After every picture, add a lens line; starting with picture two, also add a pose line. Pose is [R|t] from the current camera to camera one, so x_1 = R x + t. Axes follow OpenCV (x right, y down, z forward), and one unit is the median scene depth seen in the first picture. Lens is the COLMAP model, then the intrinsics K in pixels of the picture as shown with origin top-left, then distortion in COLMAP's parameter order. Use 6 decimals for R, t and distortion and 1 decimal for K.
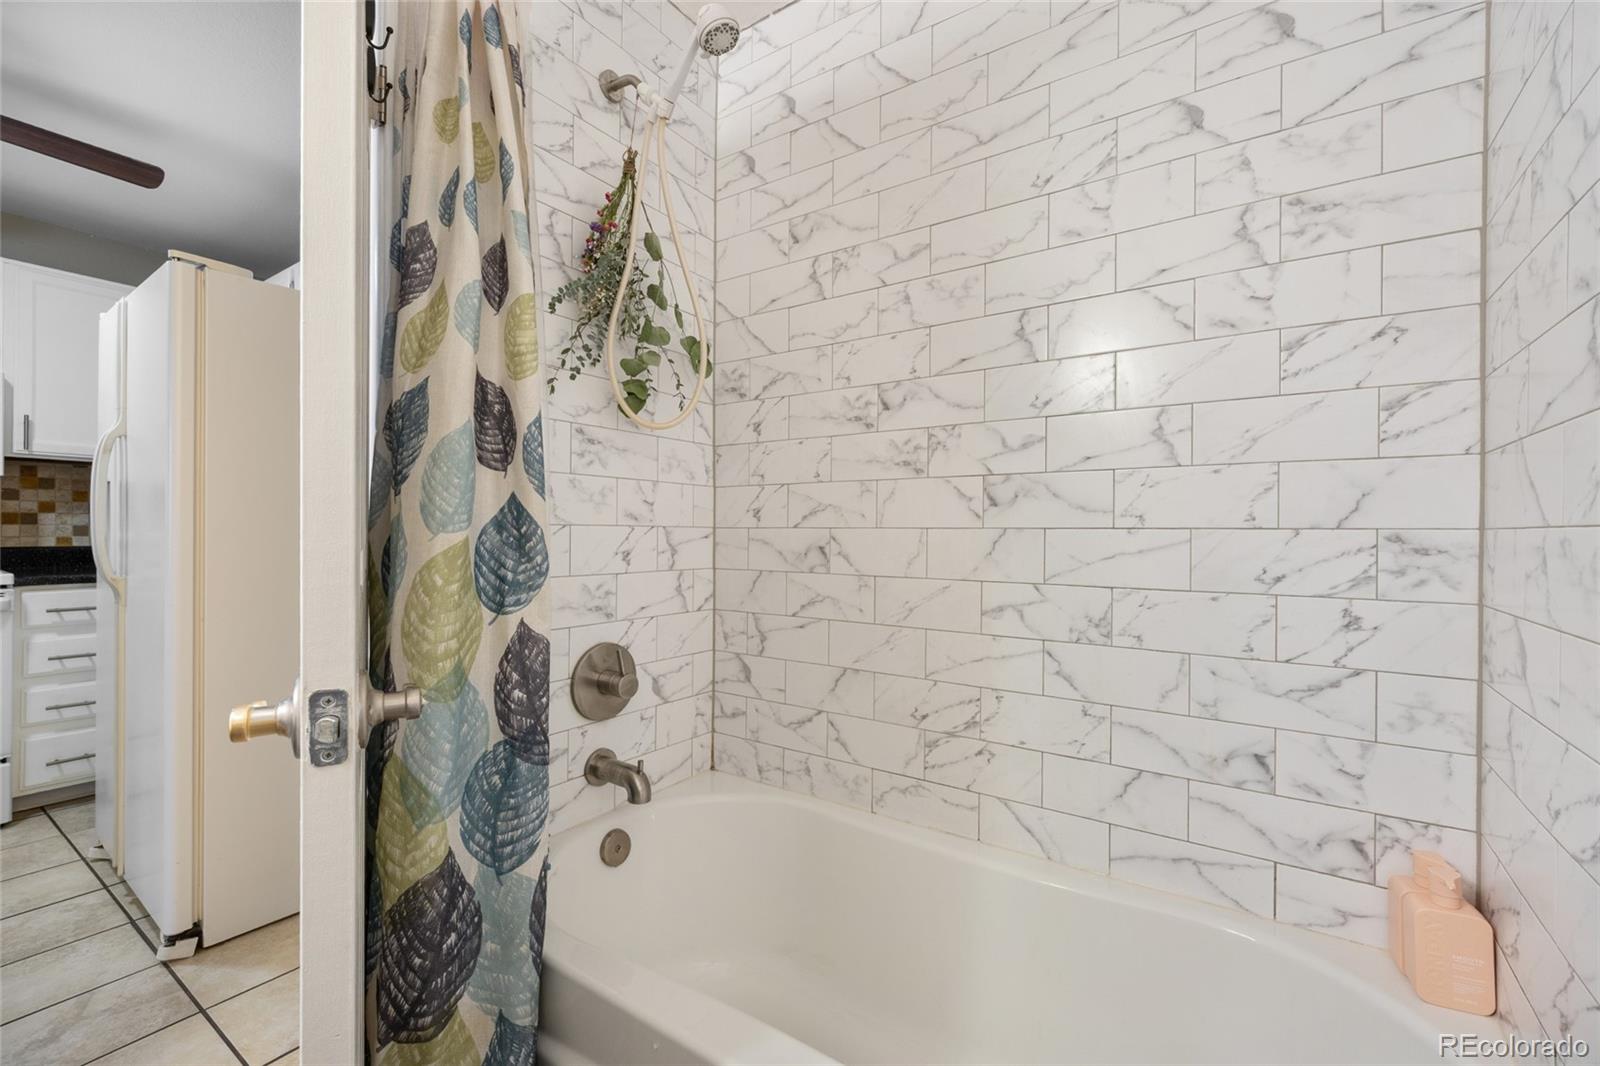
lens RADIAL K [[694.9, 0, 801.8], [0, 694.9, 528.2], [0, 0, 1]] dist [-0.016576, 0.000602]
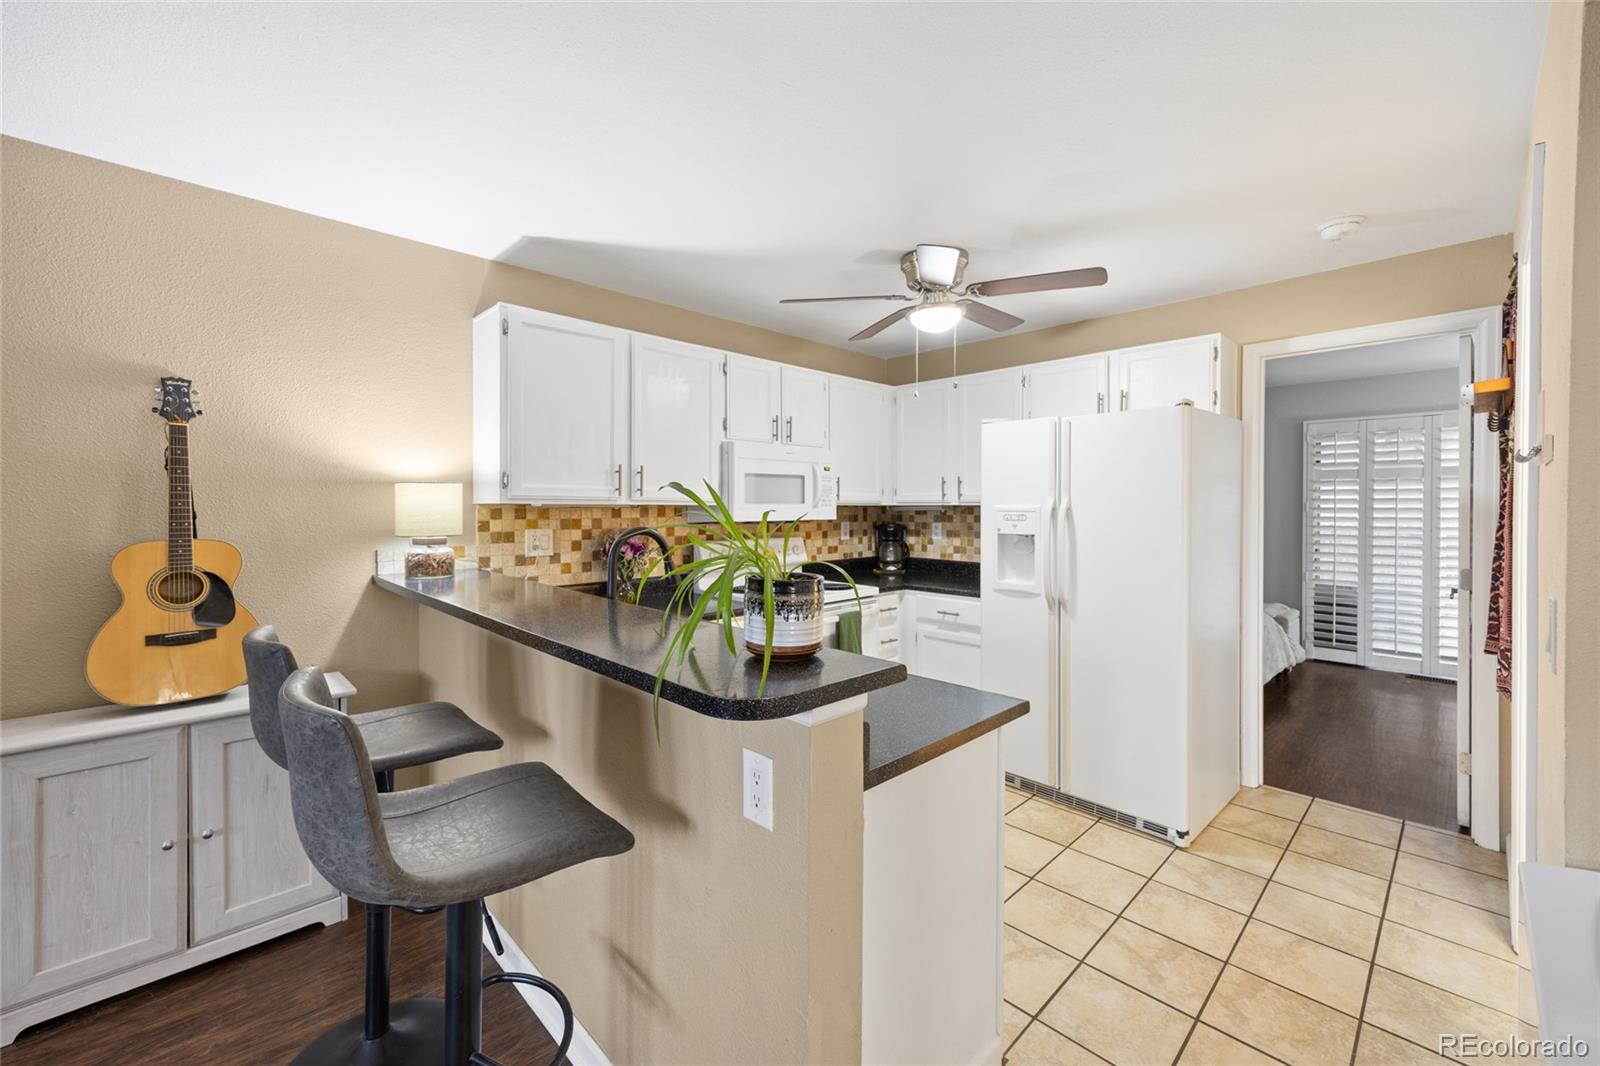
lens RADIAL K [[654.1, 0, 802.3], [0, 654.1, 512.4], [0, 0, 1]] dist [0.011398, -0.000391]
pose [[0.983038, -0.000913, -0.183399, -0.954964], [0.002551, 0.999959, 0.008693, -0.102048], [0.183383, -0.009014, 0.983000, -0.422790]]
